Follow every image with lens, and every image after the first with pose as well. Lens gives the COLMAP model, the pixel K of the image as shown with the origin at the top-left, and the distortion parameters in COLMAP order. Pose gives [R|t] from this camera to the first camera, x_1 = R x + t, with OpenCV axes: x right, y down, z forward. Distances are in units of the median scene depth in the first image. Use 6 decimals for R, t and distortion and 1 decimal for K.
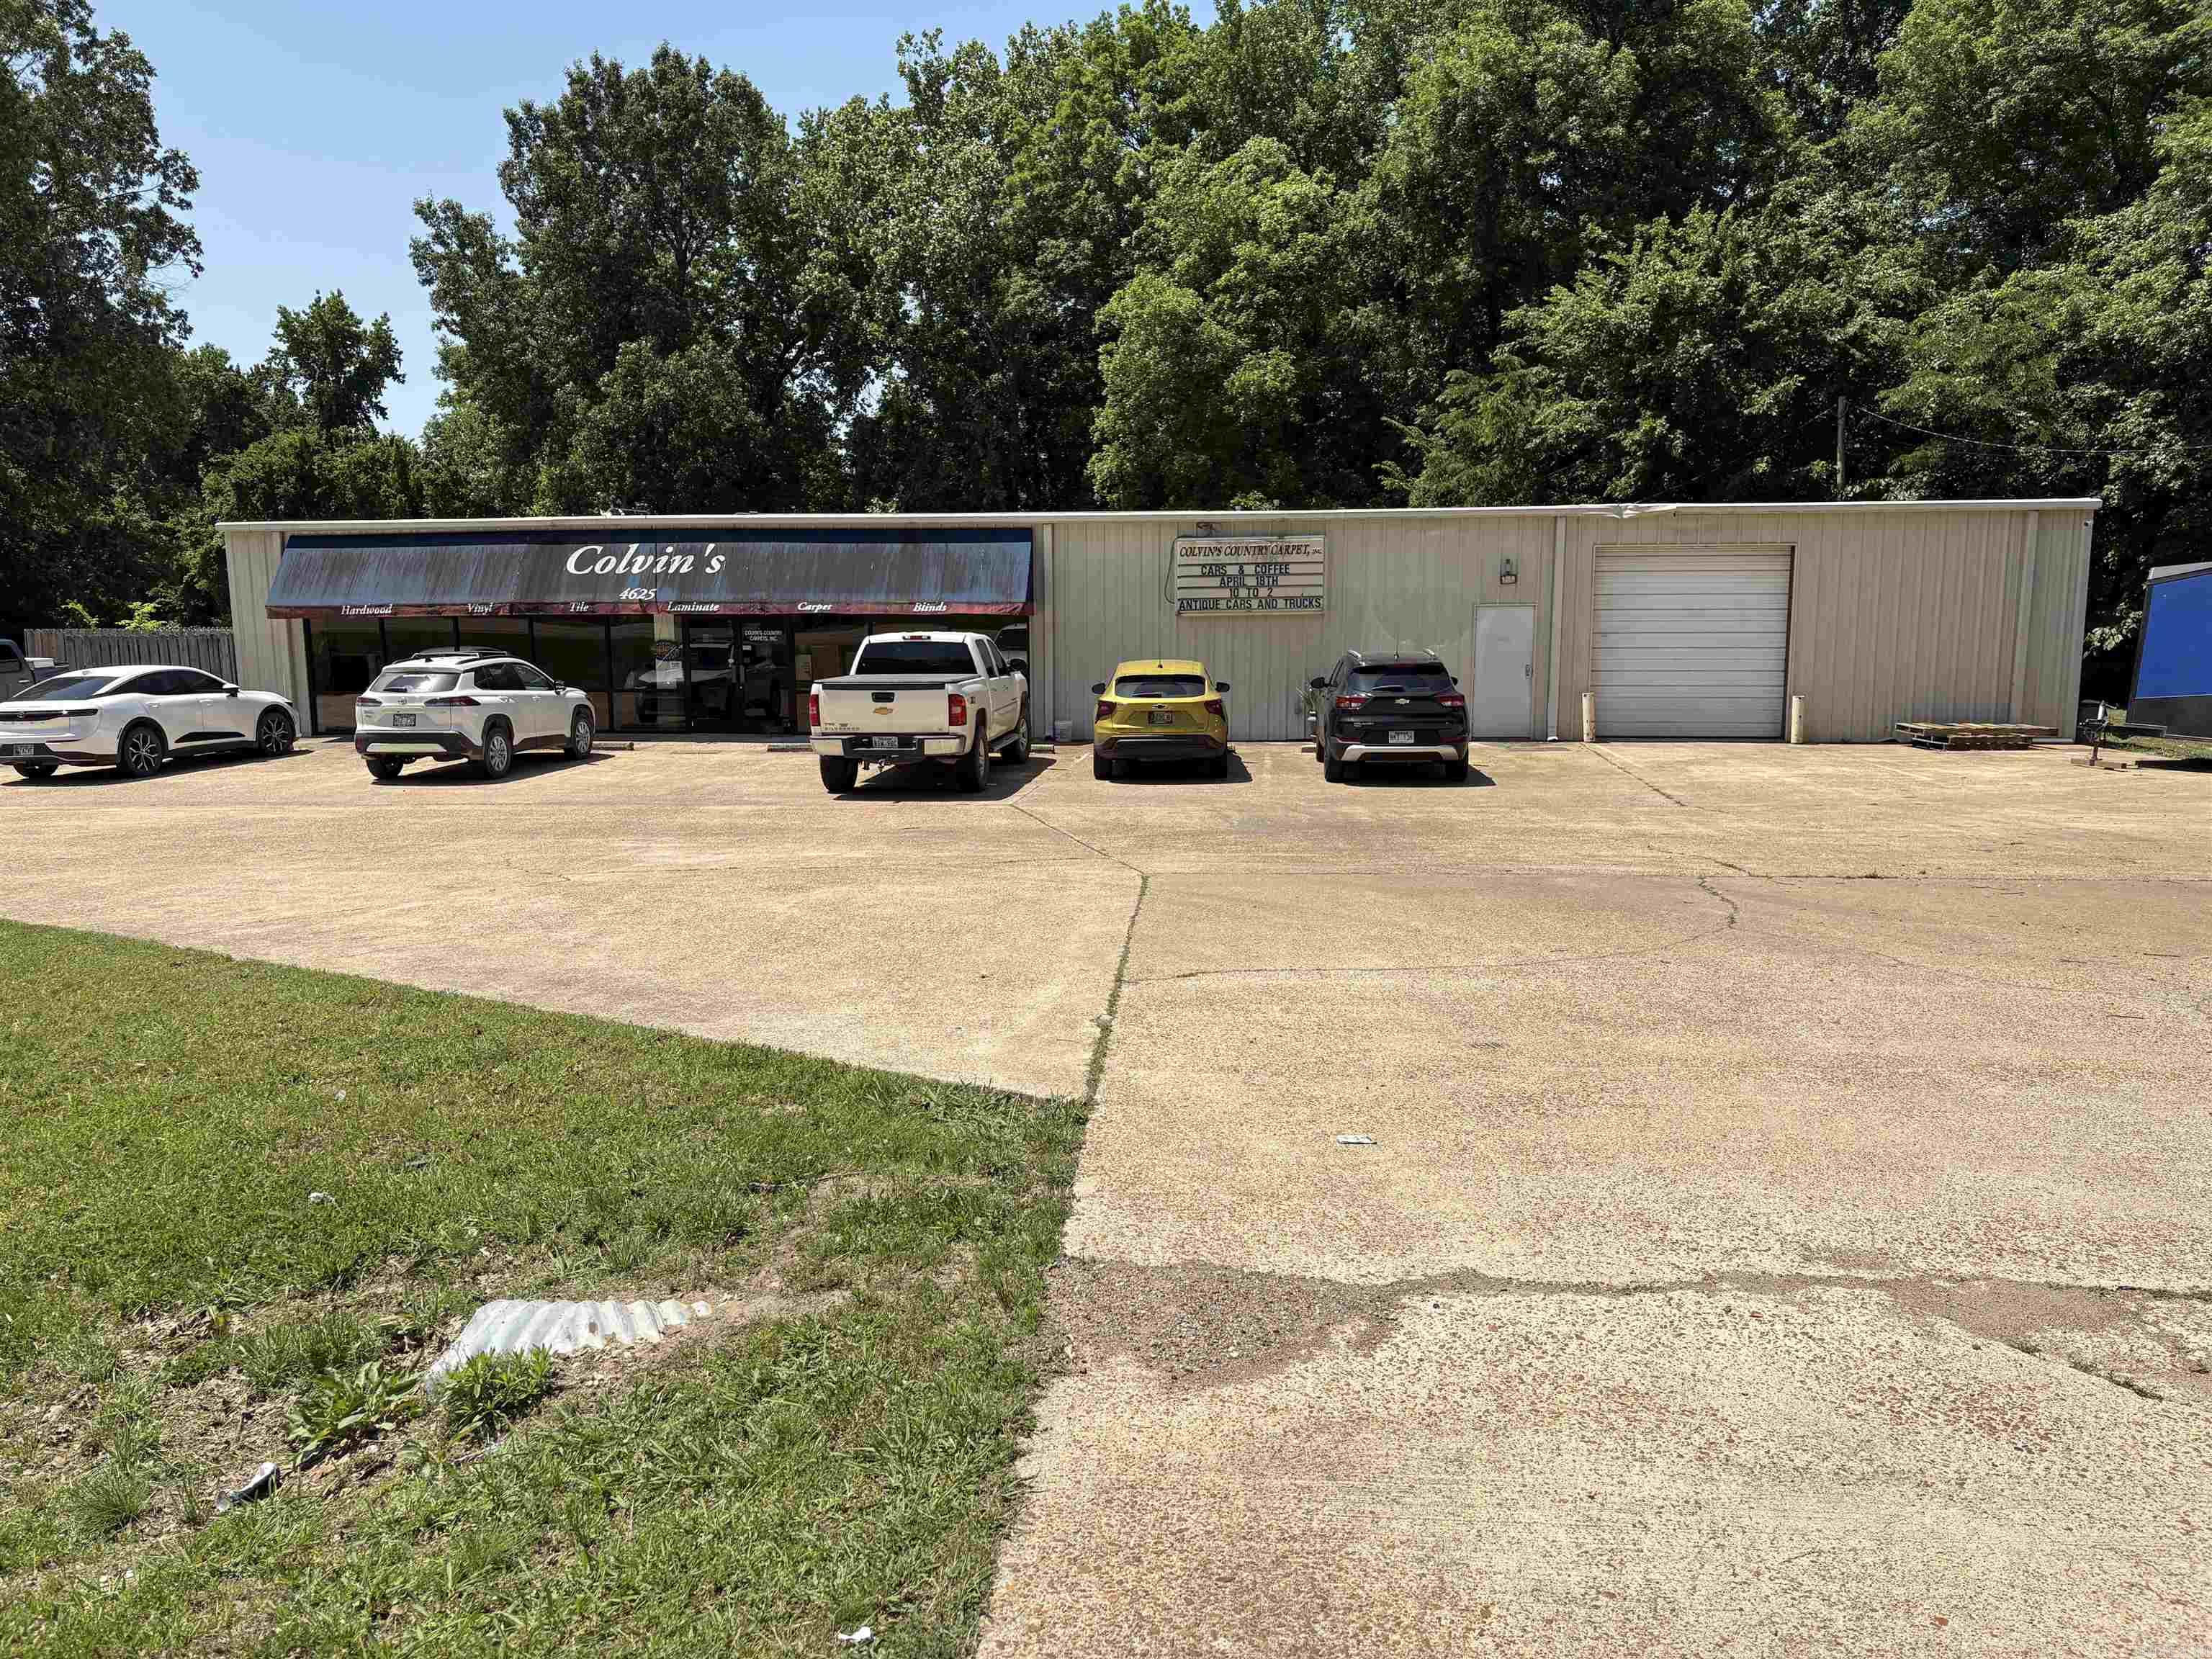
lens RADIAL K [[1684.6, 0, 1135.5], [0, 1684.6, 954.3], [0, 0, 1]] dist [0.050846, -0.050602]
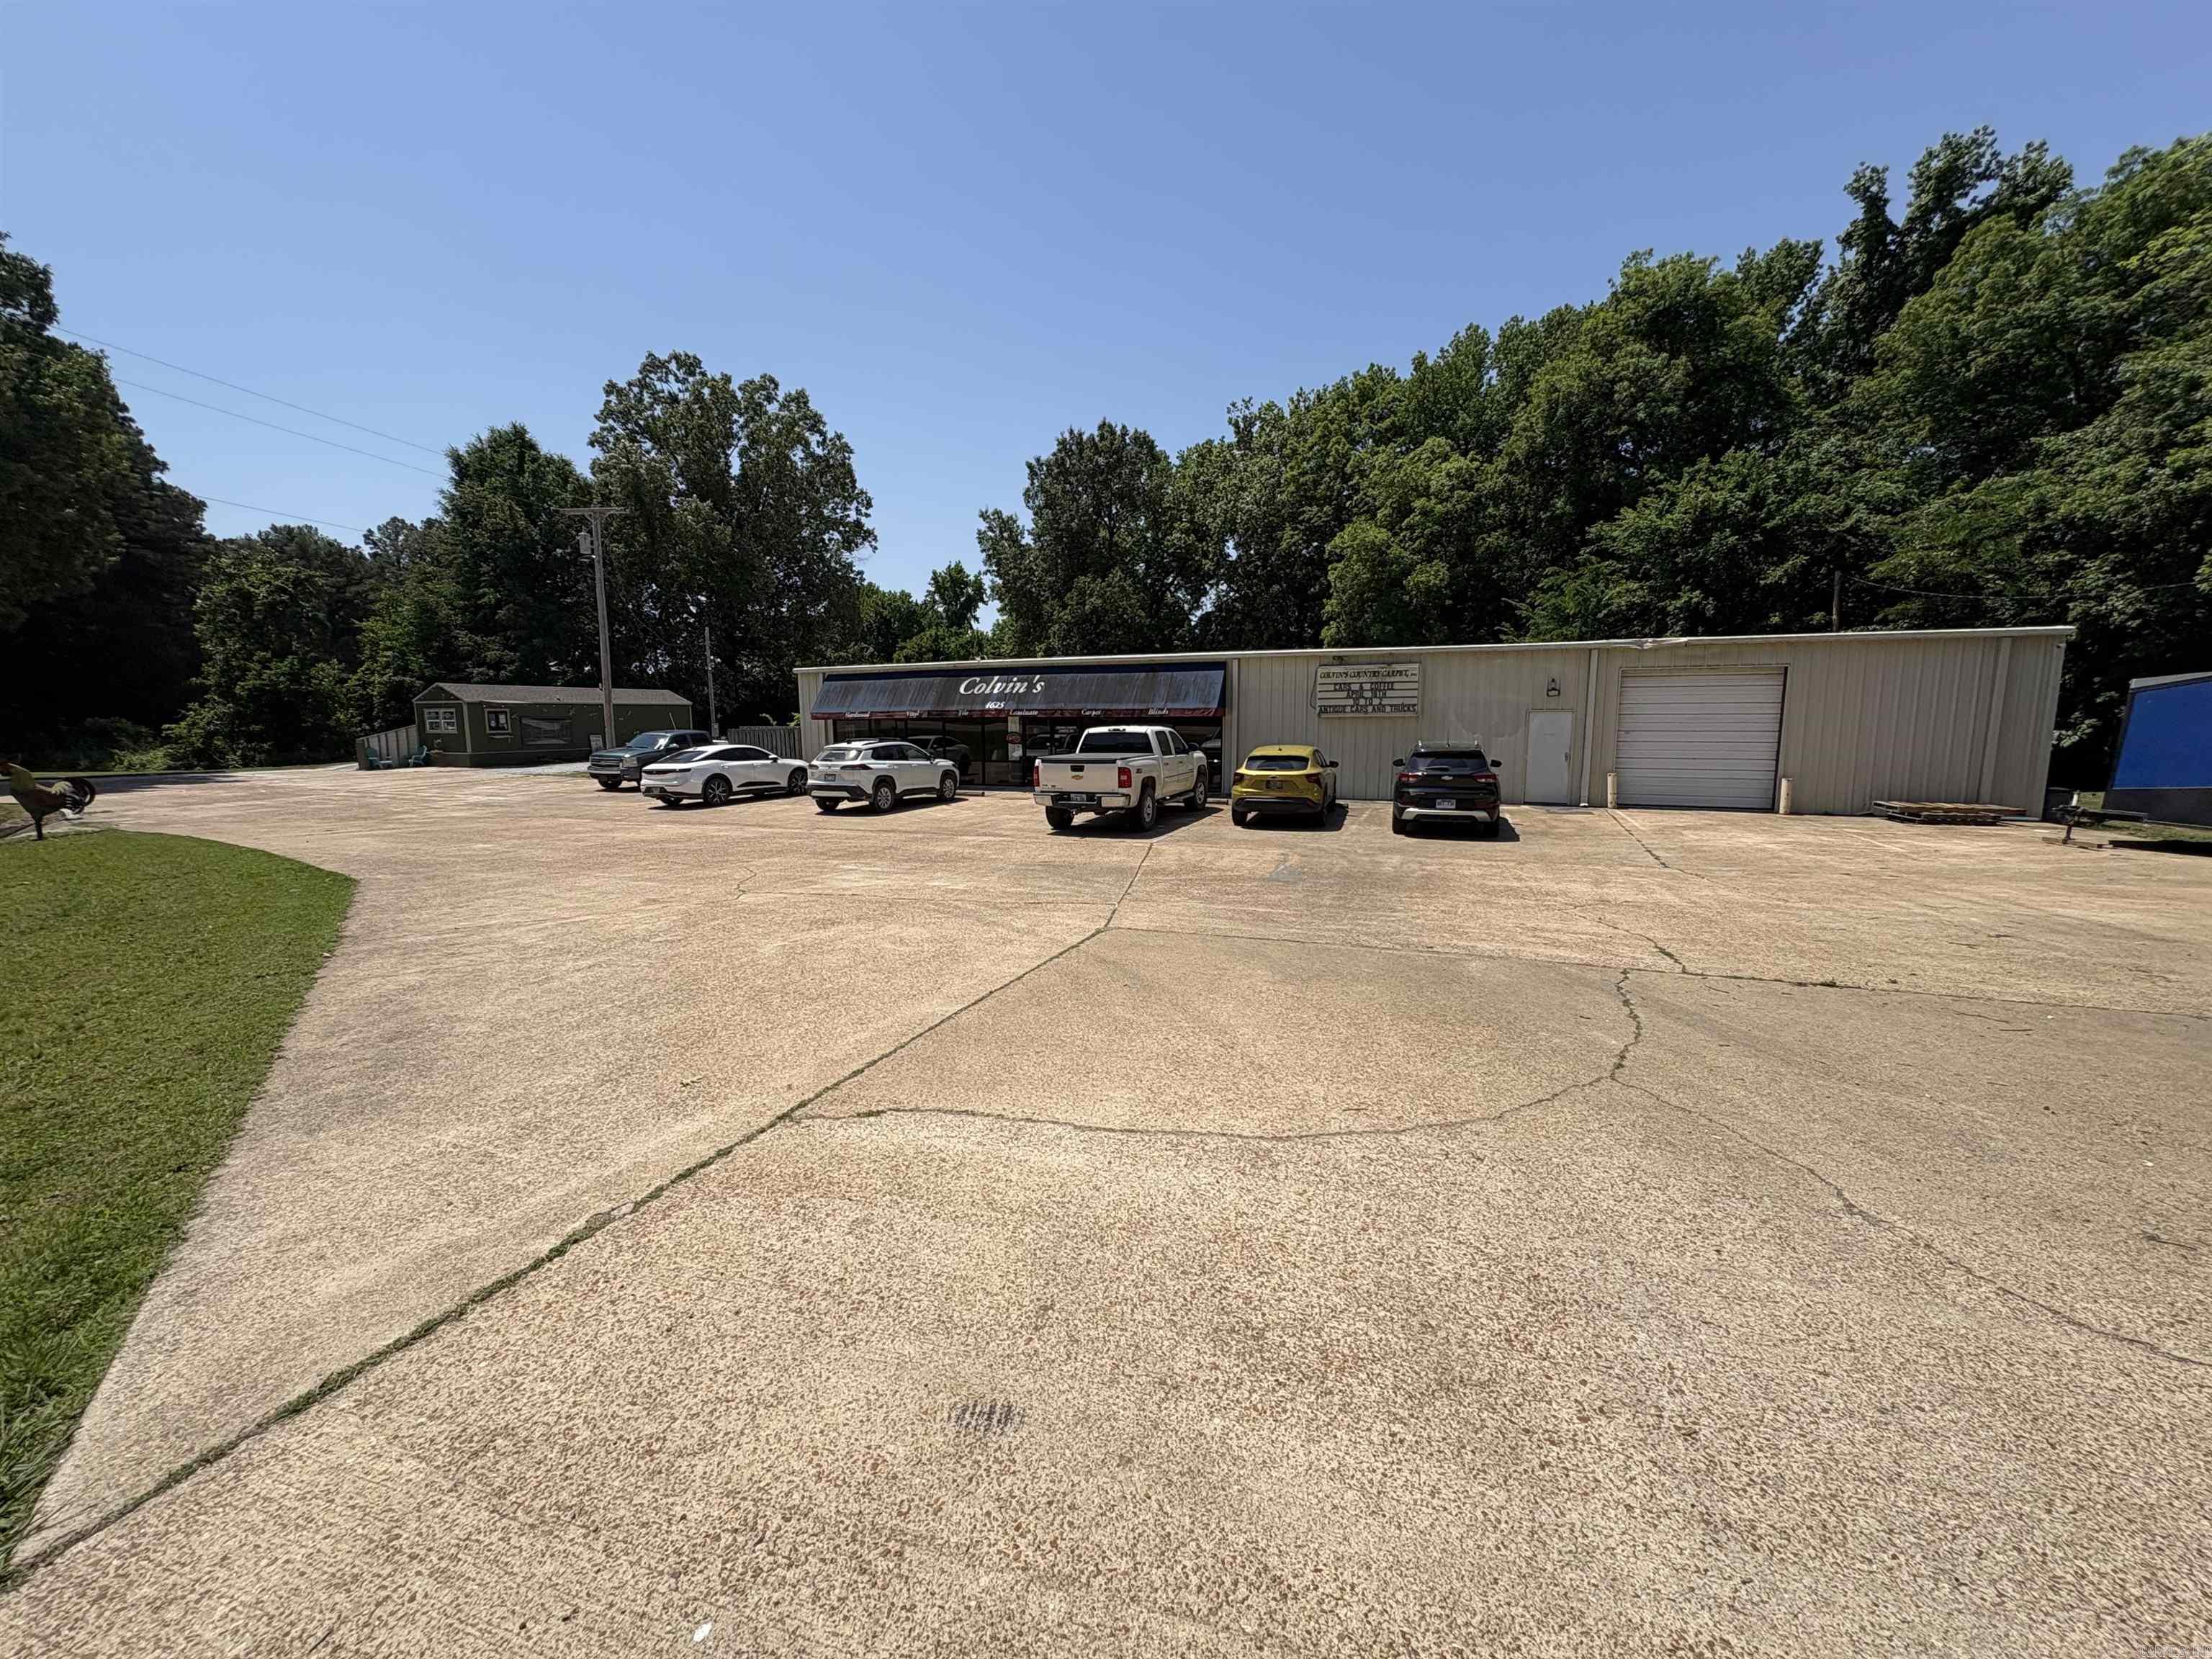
lens RADIAL K [[903.0, 0, 1108.7], [0, 903.0, 873.0], [0, 0, 1]] dist [0.005047, -0.000423]
pose [[0.959916, 0.049058, -0.275961, 0.050948], [-0.057594, 0.998077, -0.022905, -0.020129], [0.274307, 0.037881, 0.960896, 0.111444]]
